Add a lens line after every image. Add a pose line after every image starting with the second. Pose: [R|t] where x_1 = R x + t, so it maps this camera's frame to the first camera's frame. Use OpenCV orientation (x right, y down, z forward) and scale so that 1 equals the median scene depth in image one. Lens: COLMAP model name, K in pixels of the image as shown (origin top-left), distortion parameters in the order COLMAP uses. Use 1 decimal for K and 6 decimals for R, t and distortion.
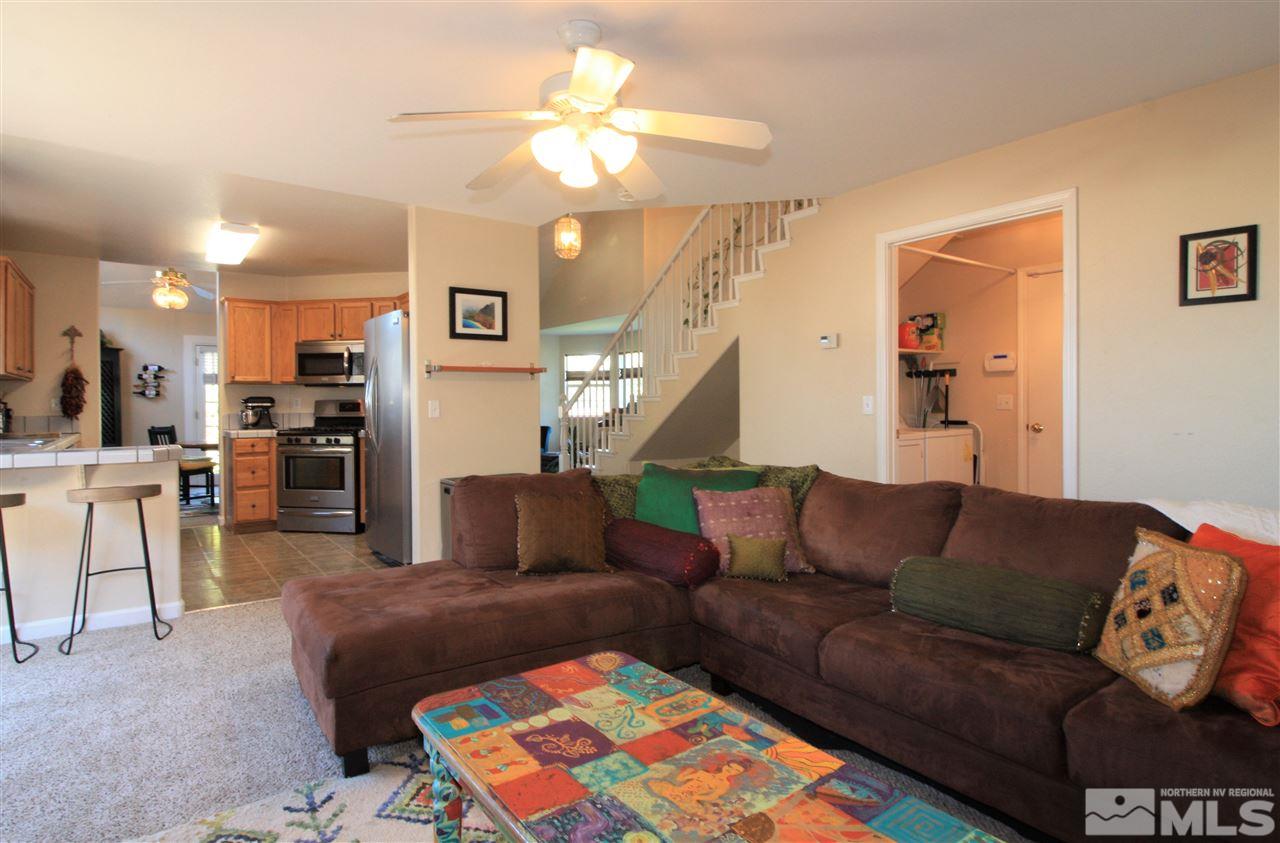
lens RADIAL K [[688.1, 0, 613.5], [0, 688.1, 405.6], [0, 0, 1]] dist [0.005398, 0.000465]
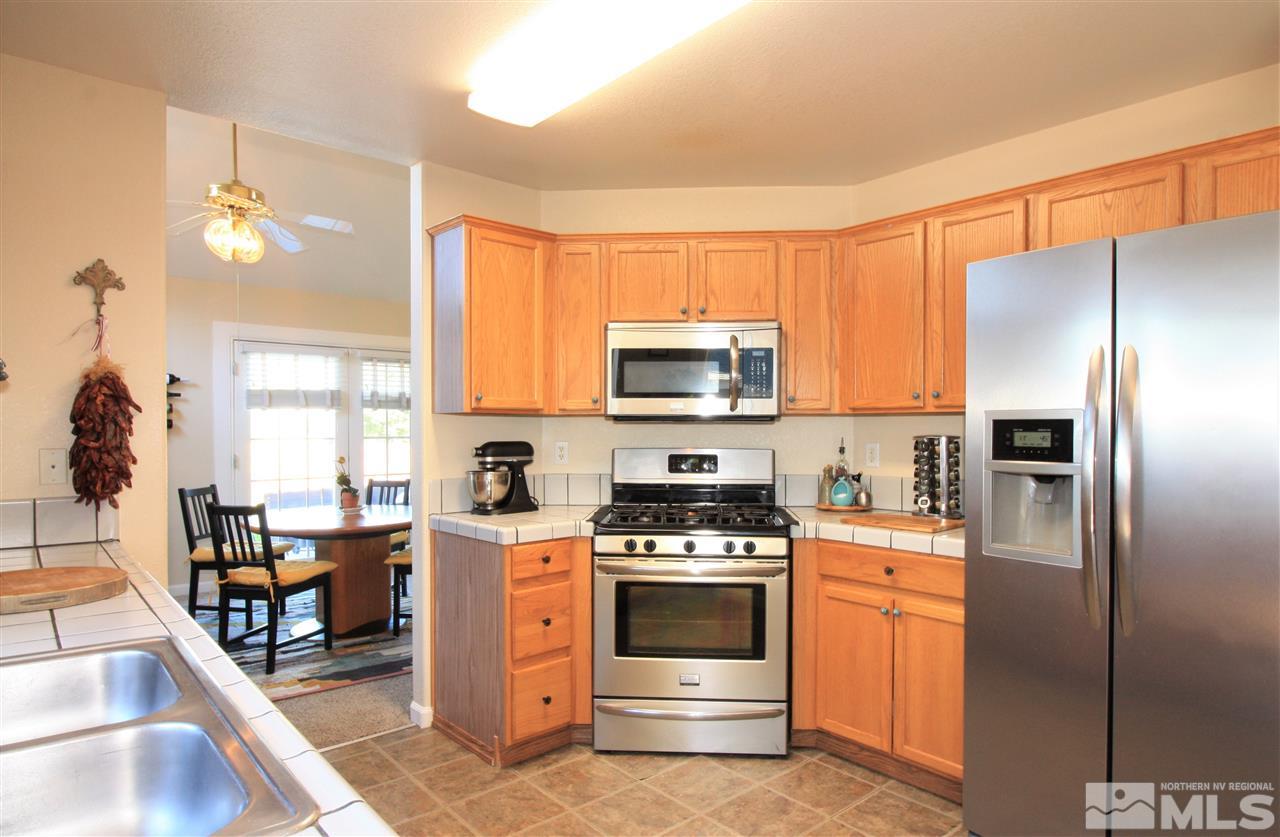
lens RADIAL K [[742.0, 0, 683.5], [0, 742.0, 439.3], [0, 0, 1]] dist [-0.012160, -0.004259]
pose [[0.990034, 0.005833, 0.140708, -0.479254], [-0.007349, 0.999920, 0.010253, -0.020951], [-0.140637, -0.011185, 0.989998, 0.508412]]
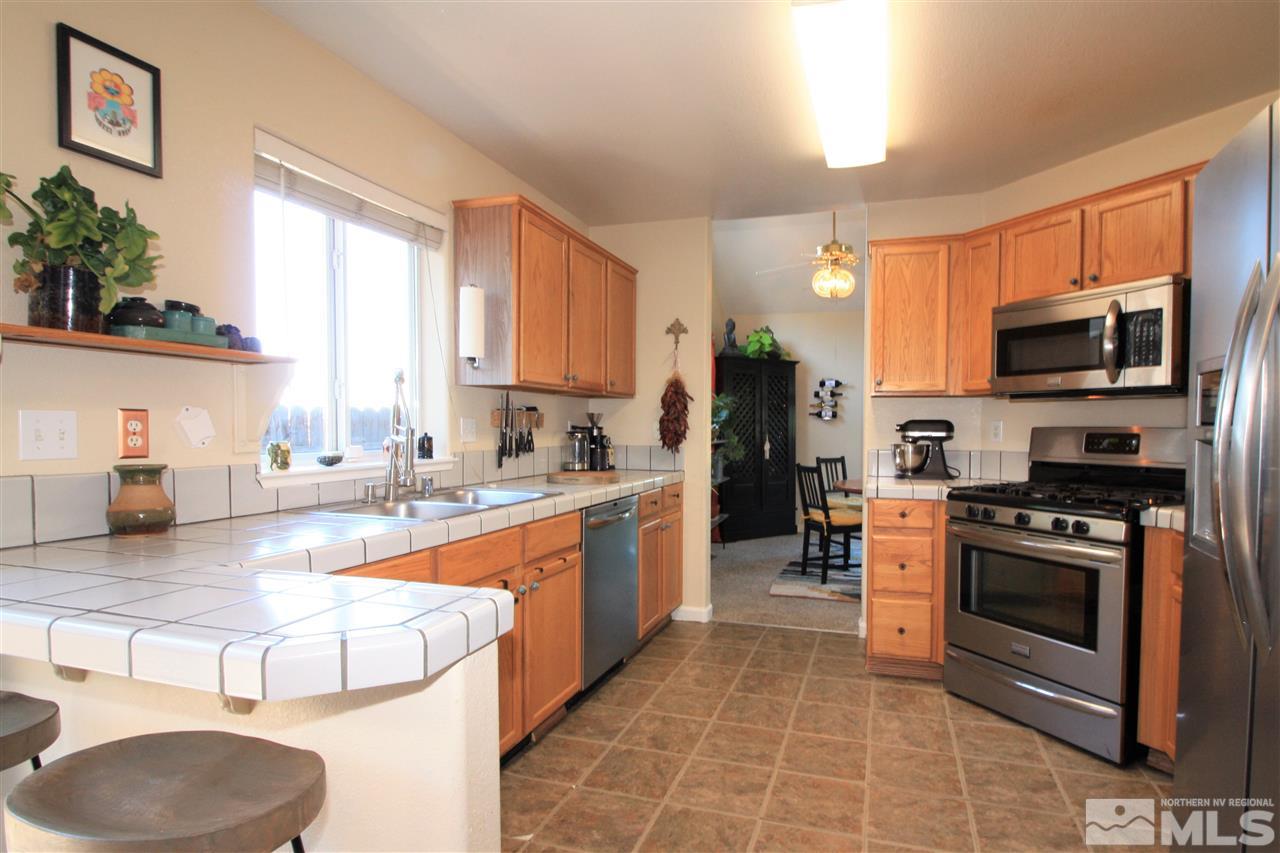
lens RADIAL K [[671.6, 0, 659.5], [0, 671.6, 451.5], [0, 0, 1]] dist [-0.020249, -0.000813]
pose [[0.597169, 0.039049, -0.801165, -0.221337], [-0.009201, 0.999082, 0.041837, -0.008062], [0.802063, -0.017613, 0.596980, 0.528976]]
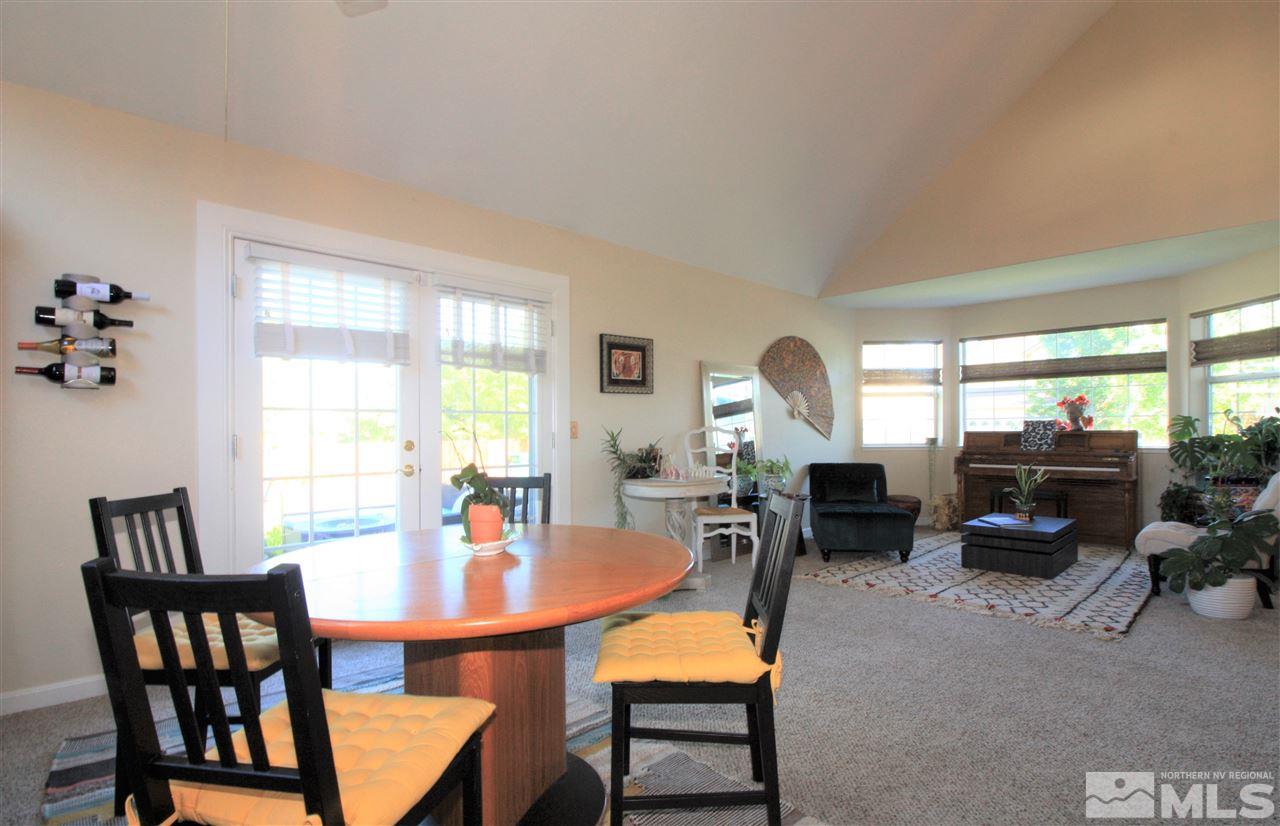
lens RADIAL K [[637.8, 0, 646.4], [0, 637.8, 420.1], [0, 0, 1]] dist [0.002918, -0.001710]
pose [[0.988965, 0.003572, 0.148108, -0.674618], [-0.000270, 0.999751, -0.022310, 0.011159], [-0.148150, 0.022023, 0.988720, 0.991325]]
